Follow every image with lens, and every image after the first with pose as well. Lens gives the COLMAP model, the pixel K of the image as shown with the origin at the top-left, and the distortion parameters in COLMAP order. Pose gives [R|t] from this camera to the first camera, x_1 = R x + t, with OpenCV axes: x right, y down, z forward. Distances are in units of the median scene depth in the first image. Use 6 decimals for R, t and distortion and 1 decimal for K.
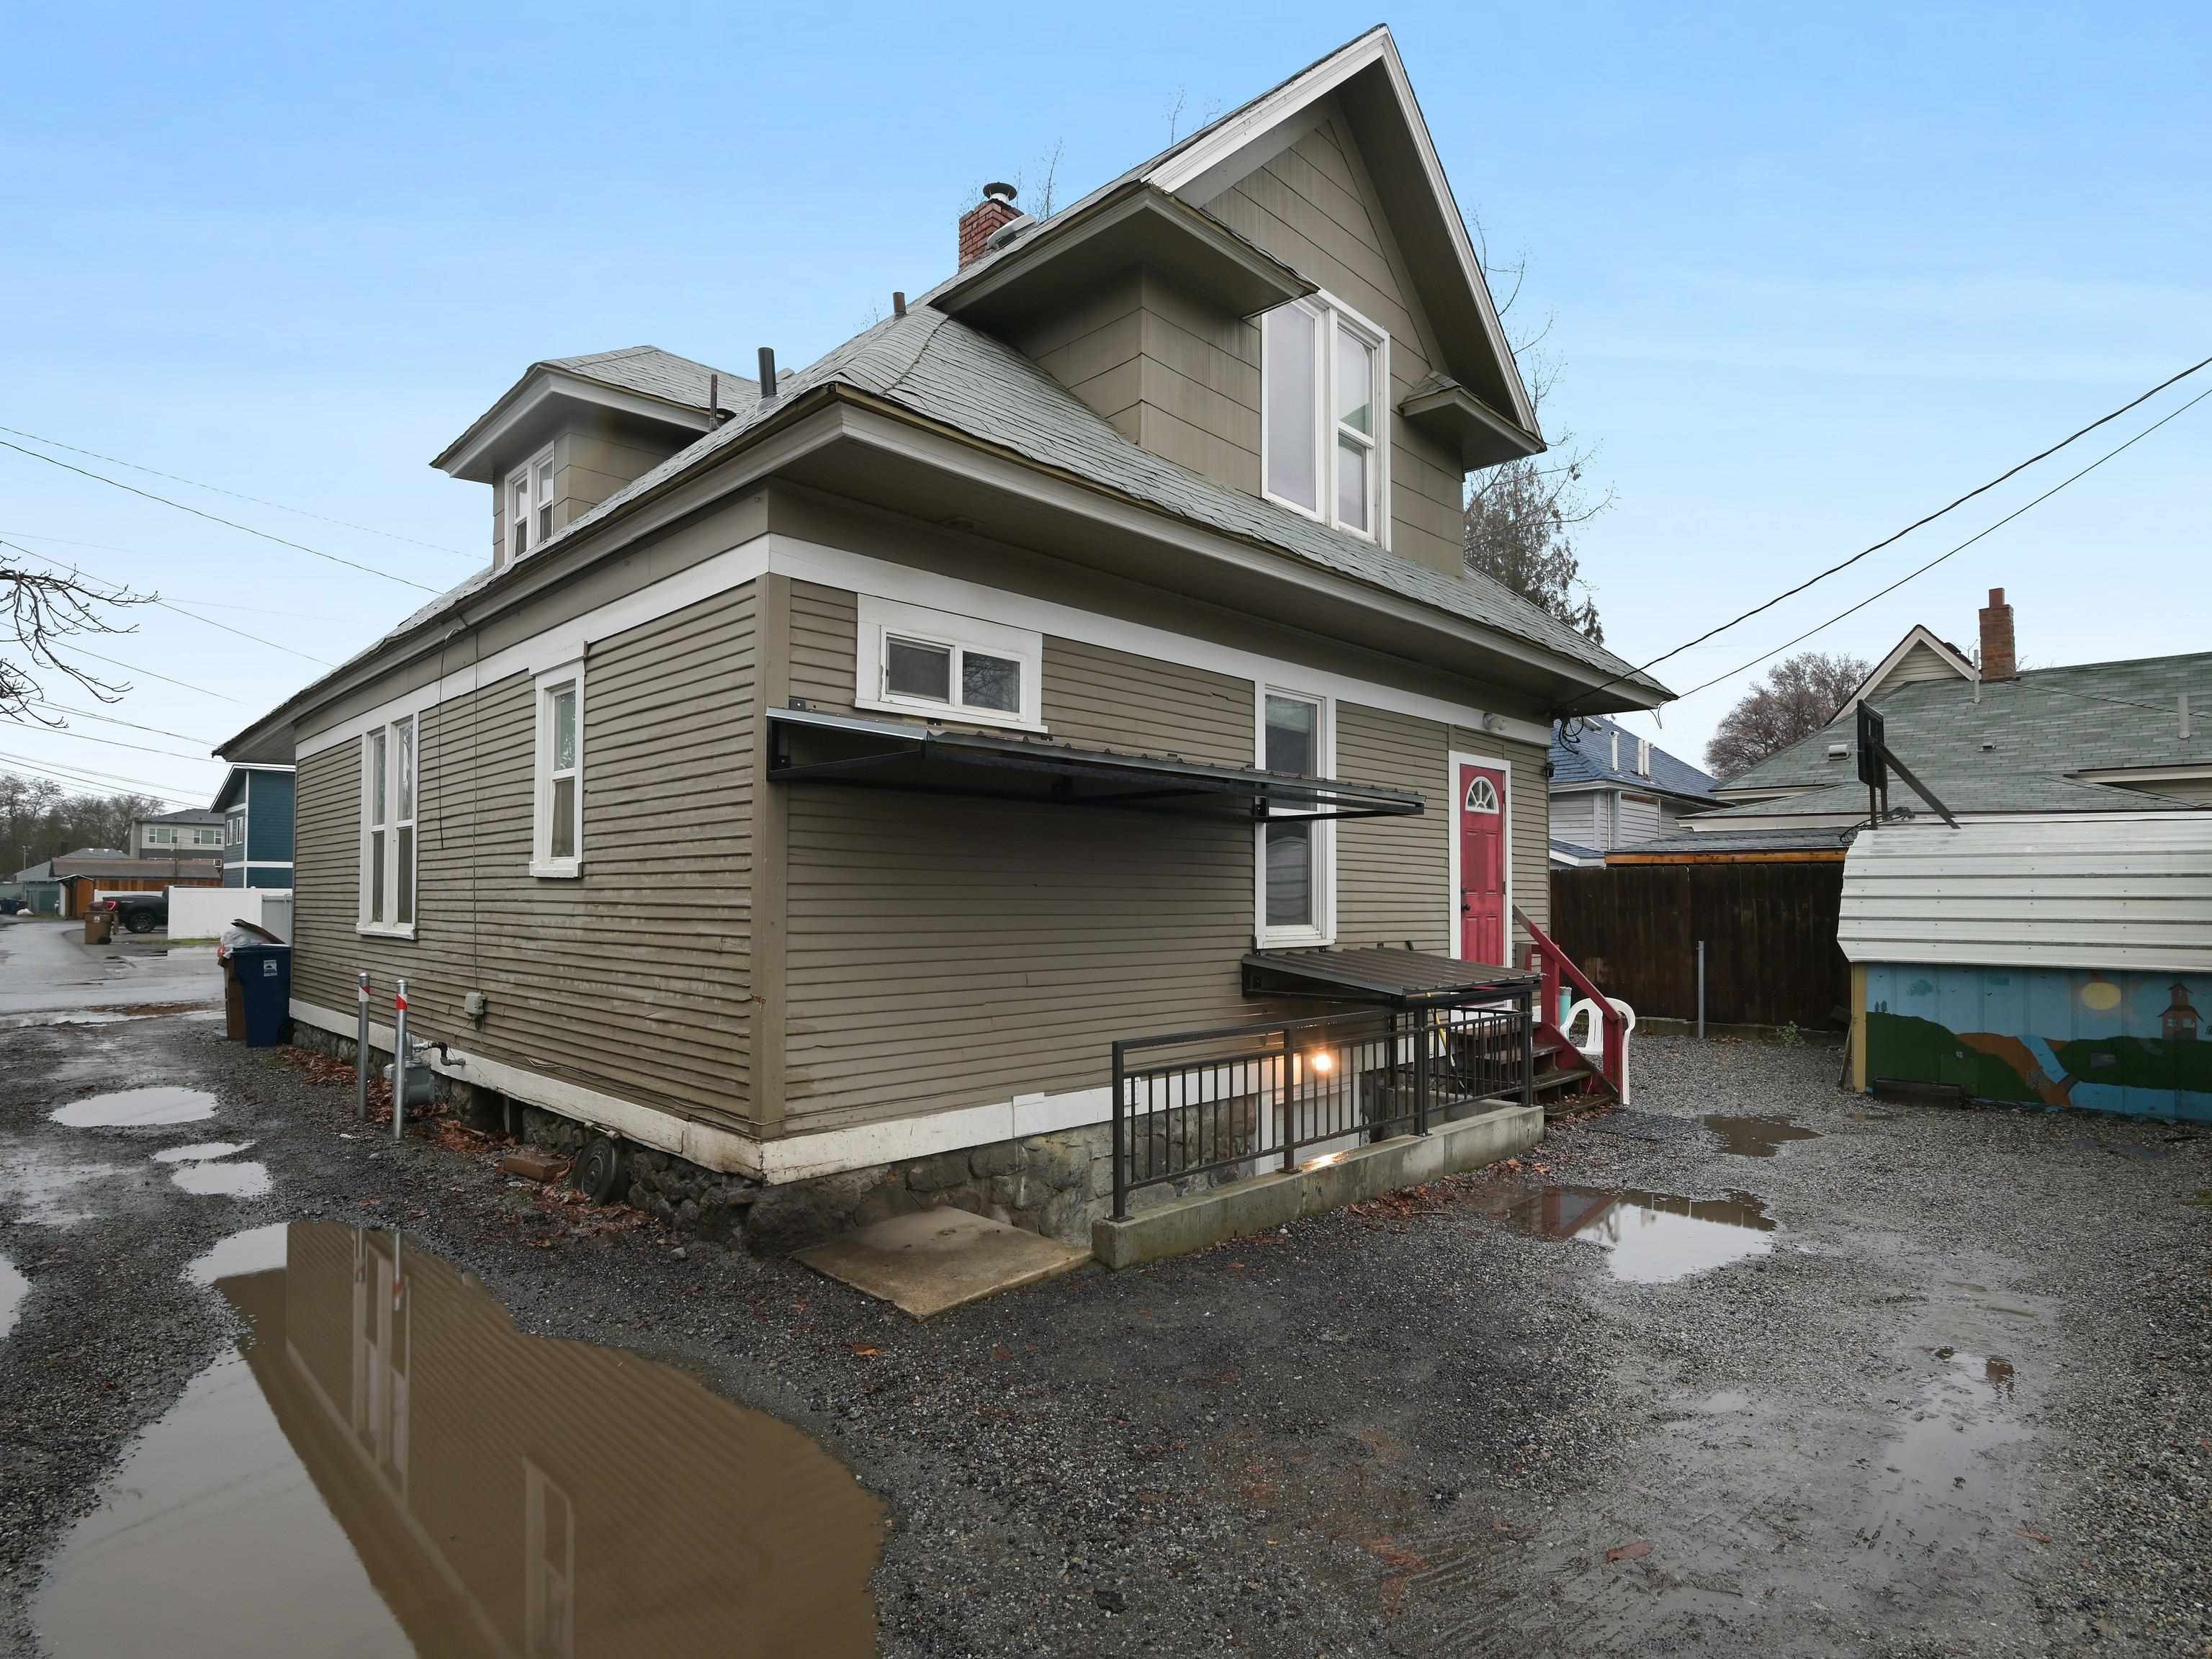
lens RADIAL K [[1153.9, 0, 1100.6], [0, 1153.9, 877.9], [0, 0, 1]] dist [-0.009089, -0.007096]
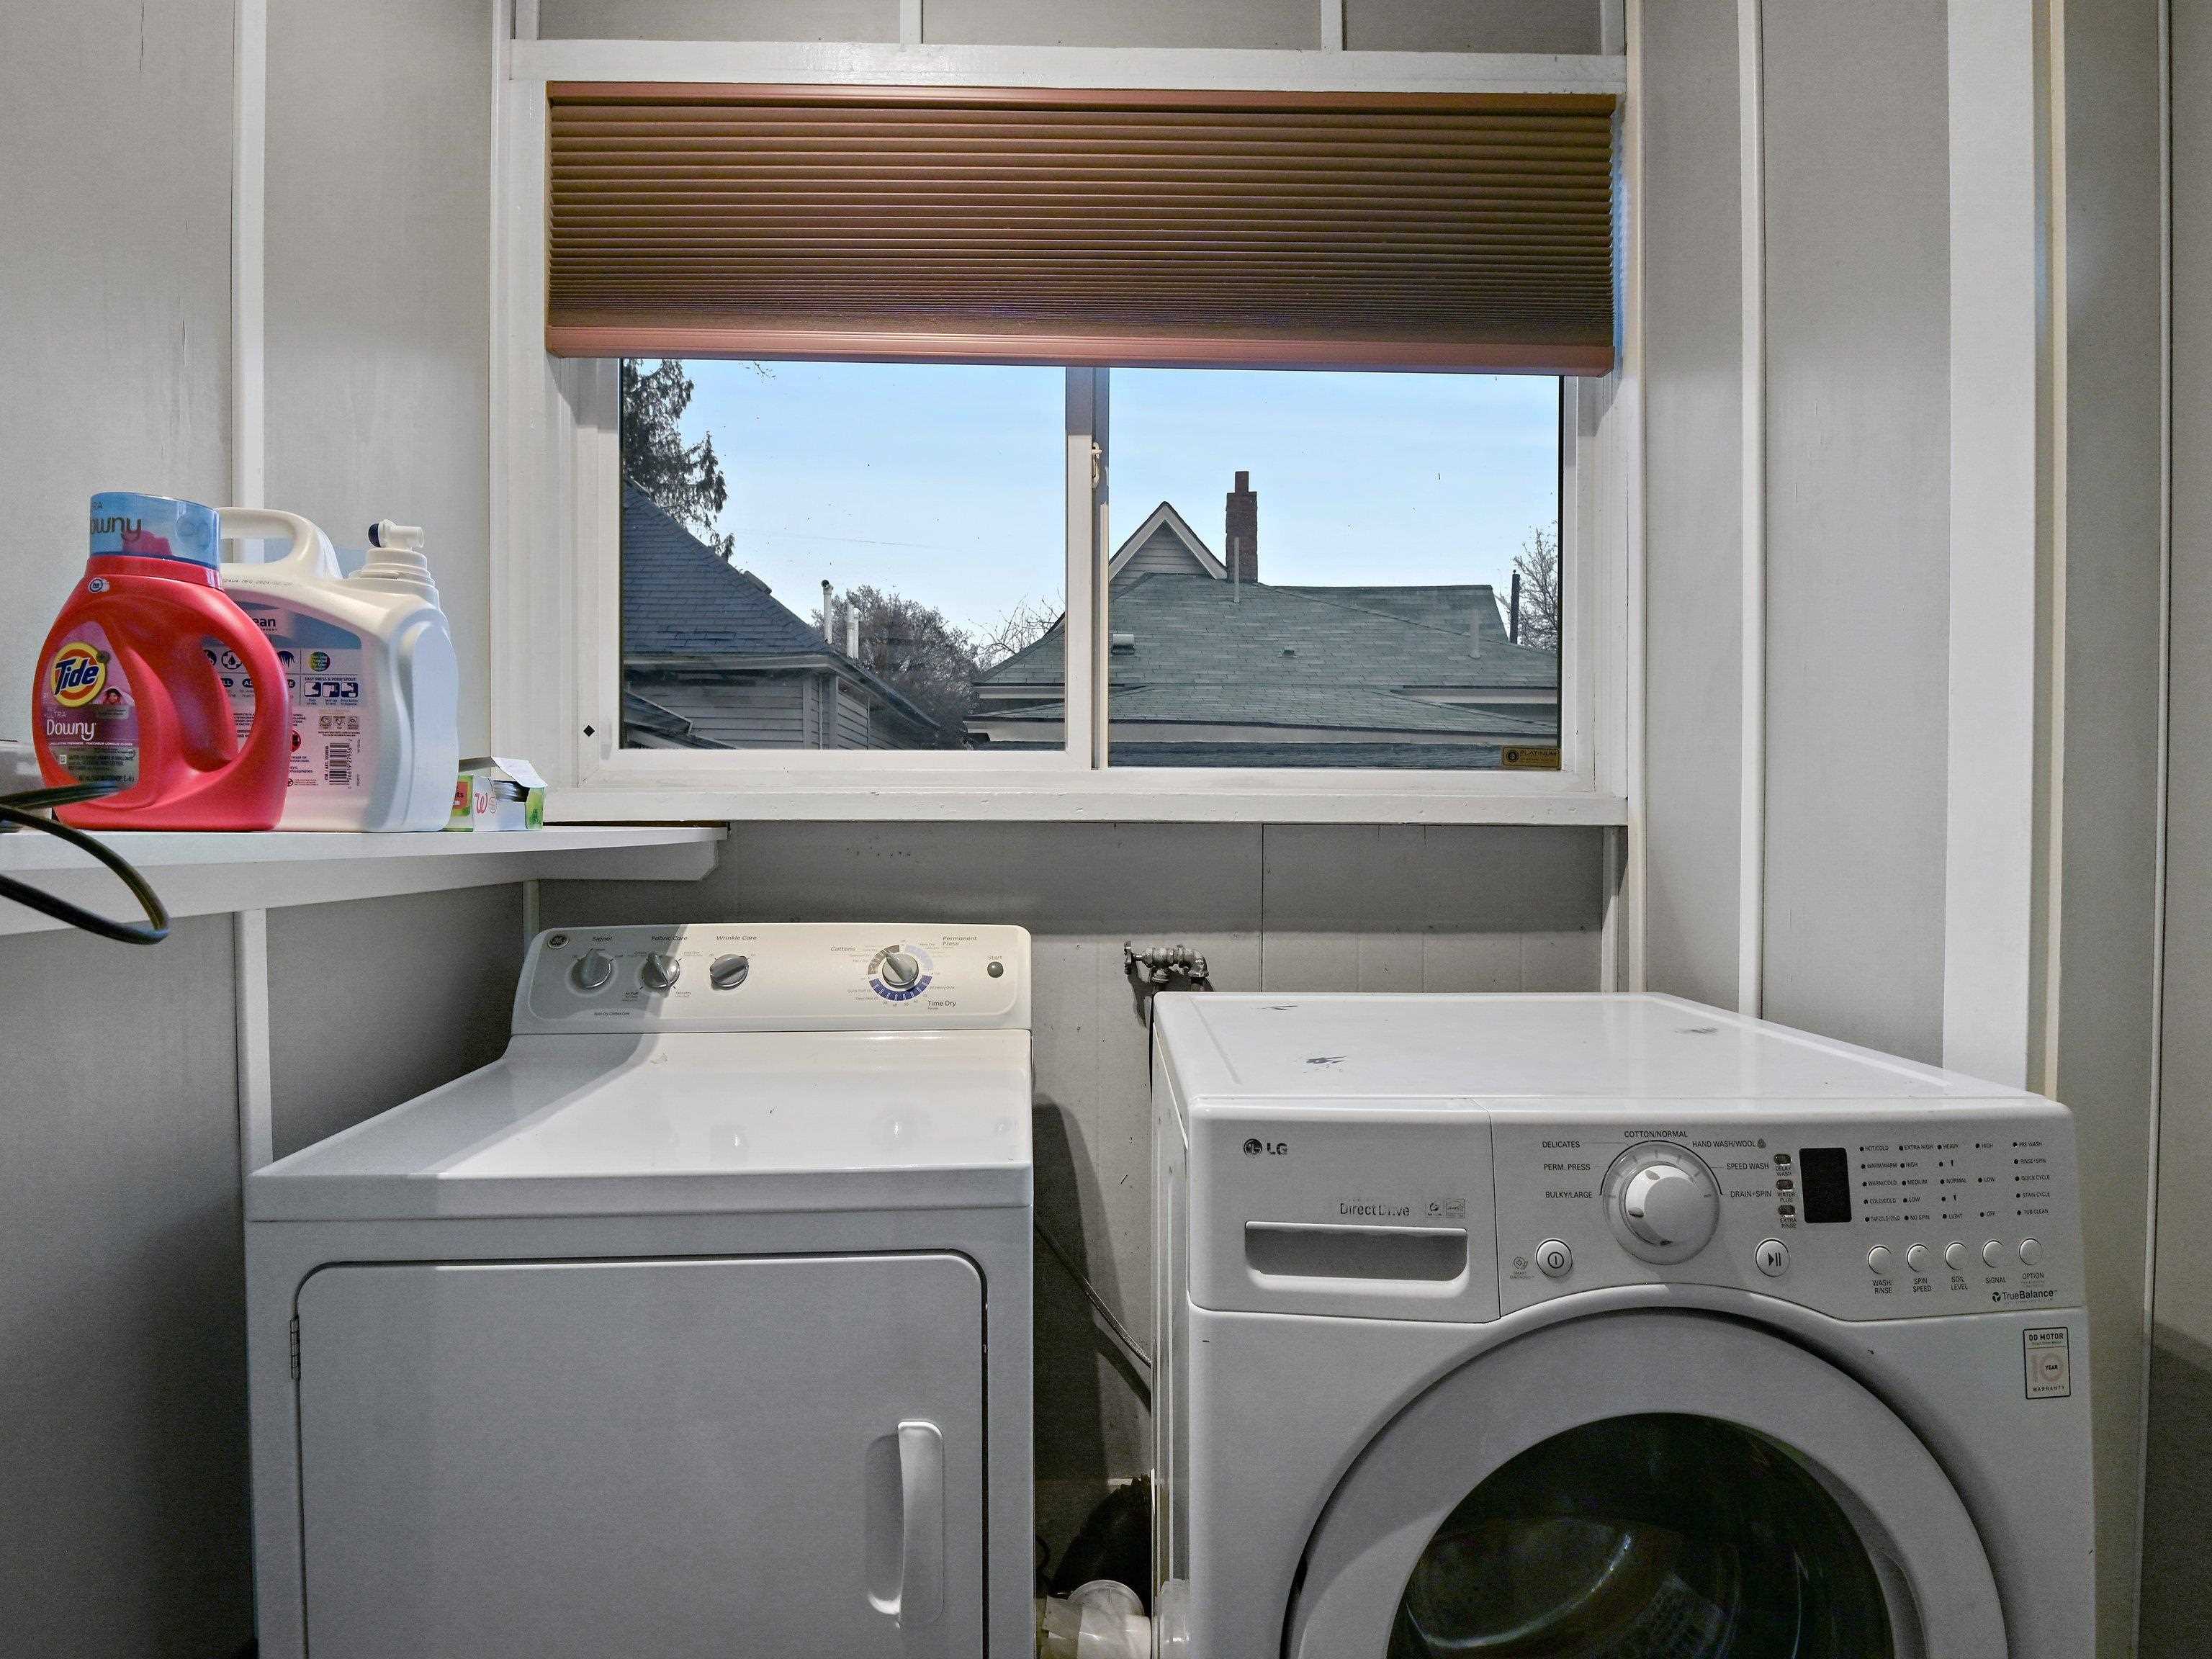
lens RADIAL K [[1153.9, 0, 1117.2], [0, 1153.9, 840.0], [0, 0, 1]] dist [-0.009089, -0.007096]
pose [[0.690687, -0.013792, 0.723022, 0.279189], [-0.008172, 0.999605, 0.026874, -0.013979], [-0.723107, -0.024470, 0.690302, 1.253381]]
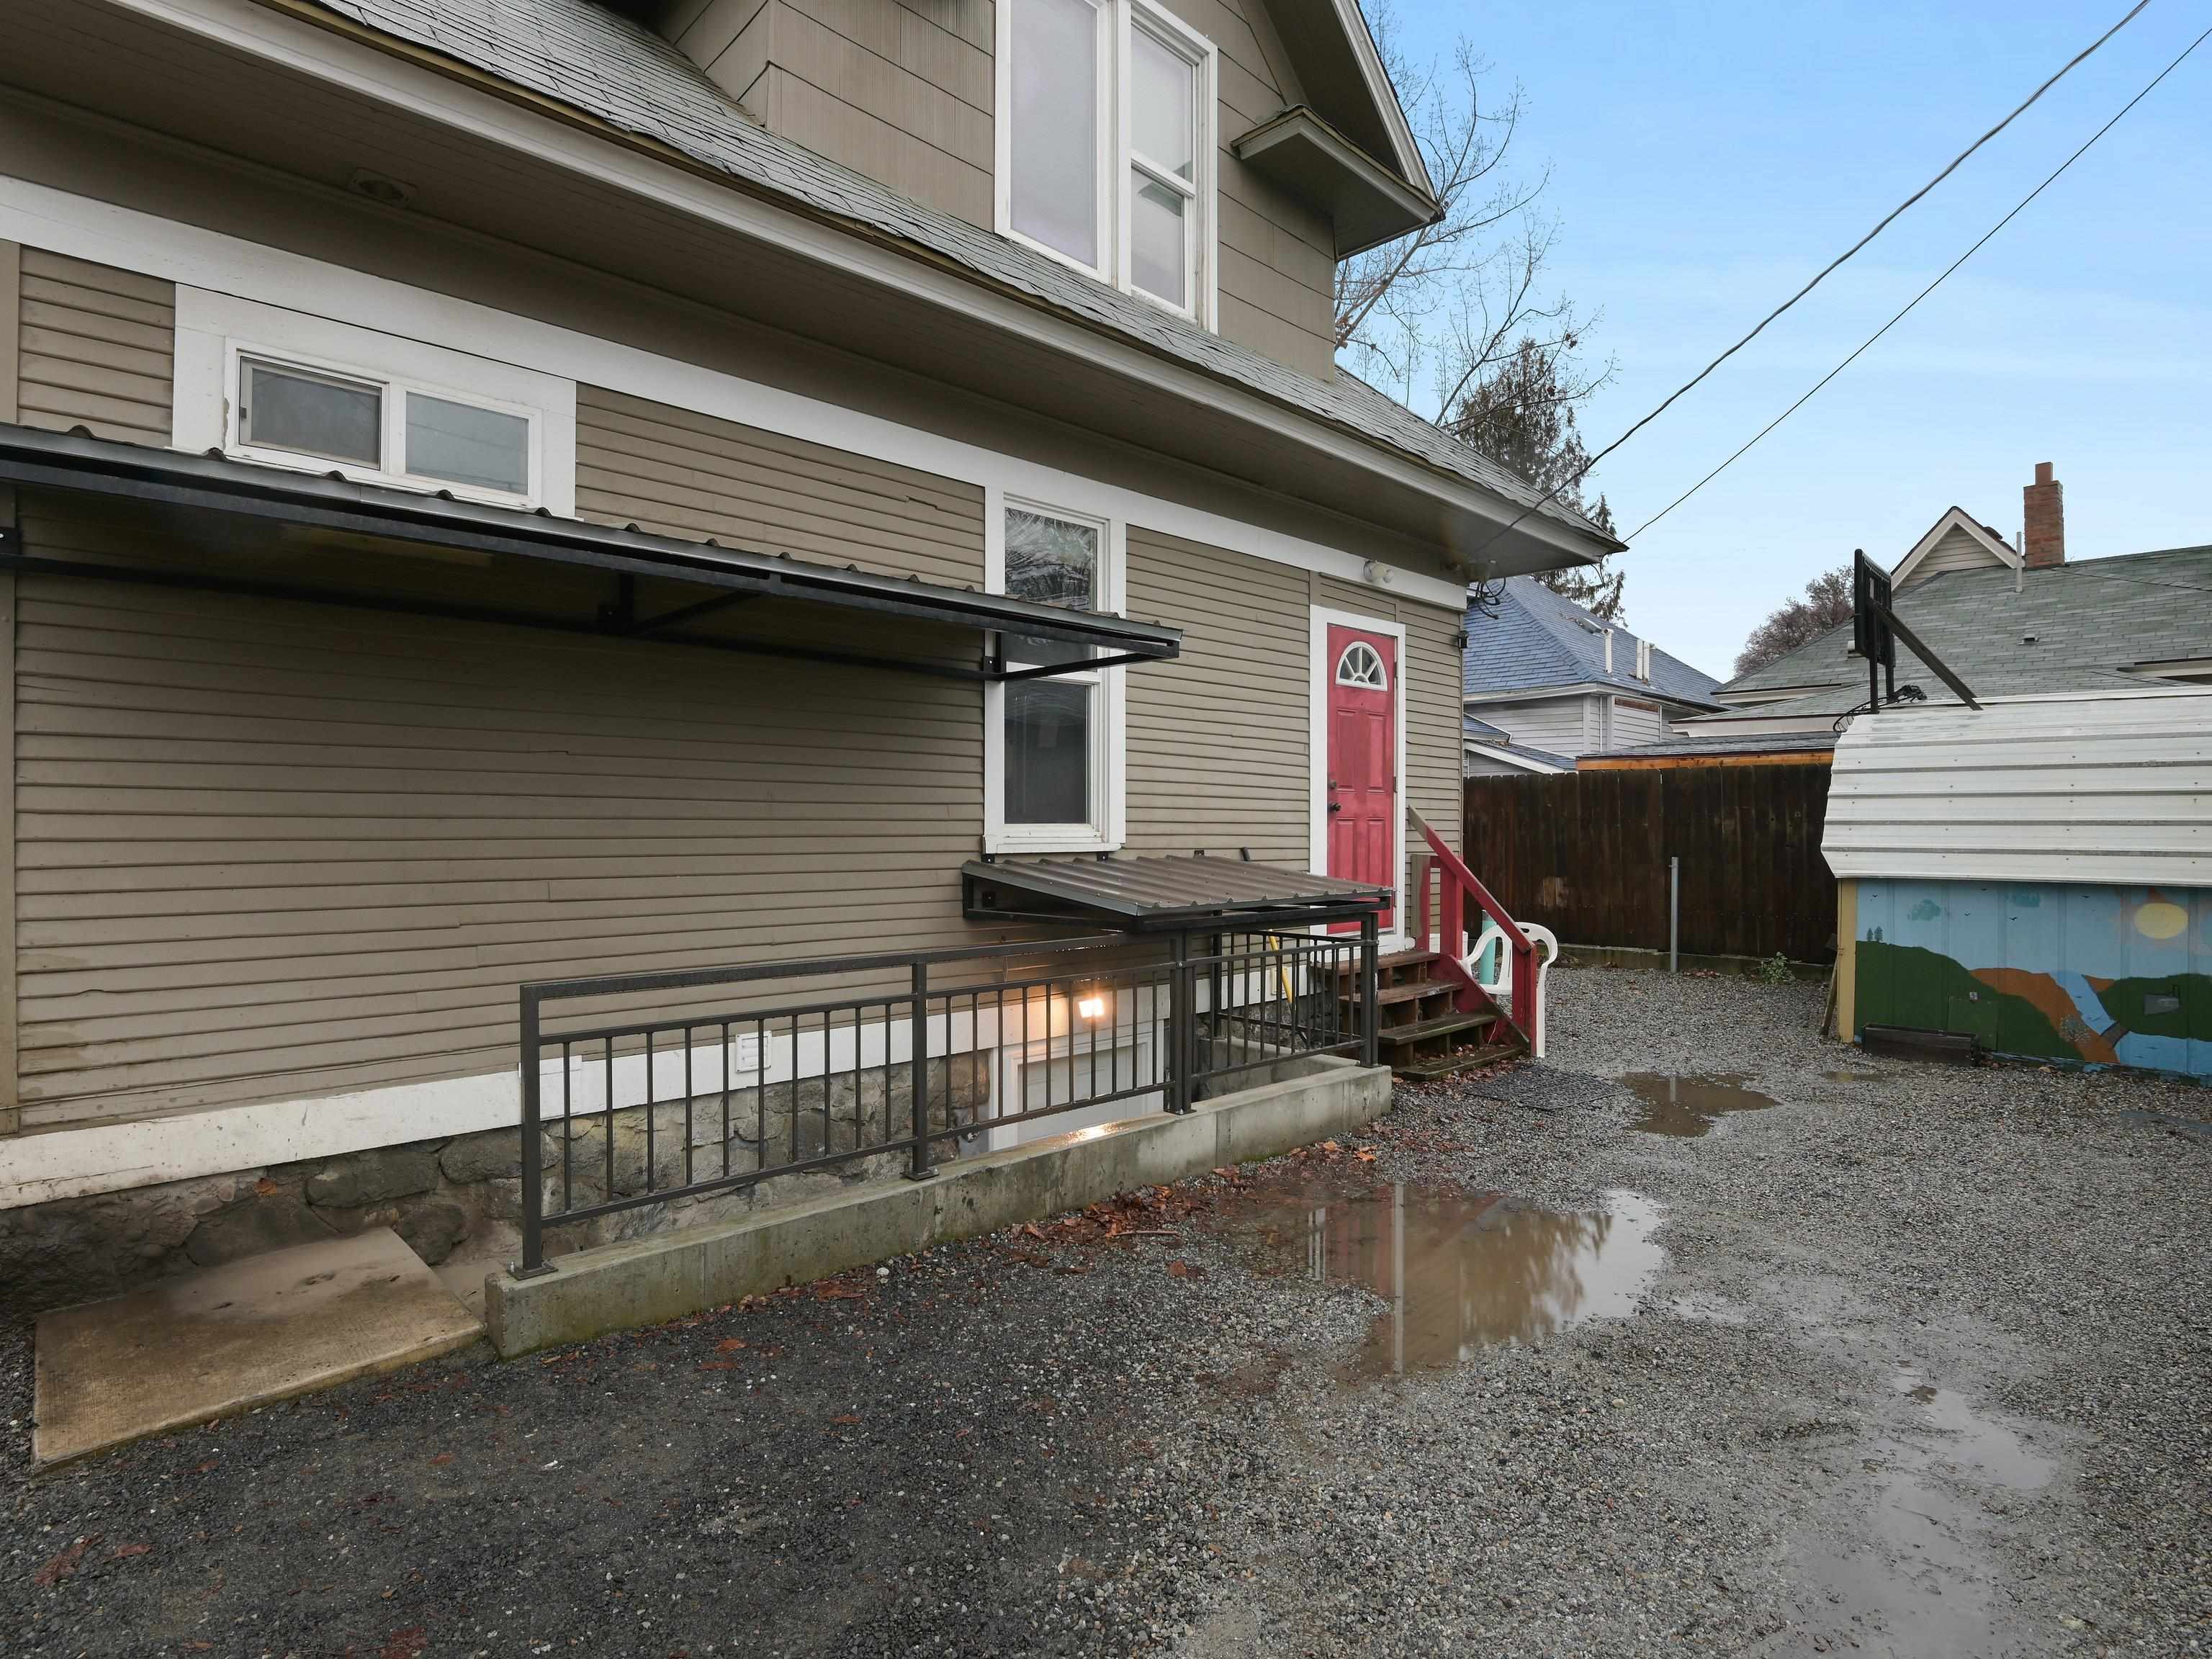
lens RADIAL K [[1153.9, 0, 1107.2], [0, 1153.9, 840.1], [0, 0, 1]] dist [-0.009089, -0.007096]
pose [[0.999726, -0.001490, -0.023367, 0.212931], [0.002150, 0.999599, 0.028222, 0.030052], [0.023315, -0.028265, 0.999329, 0.250277]]
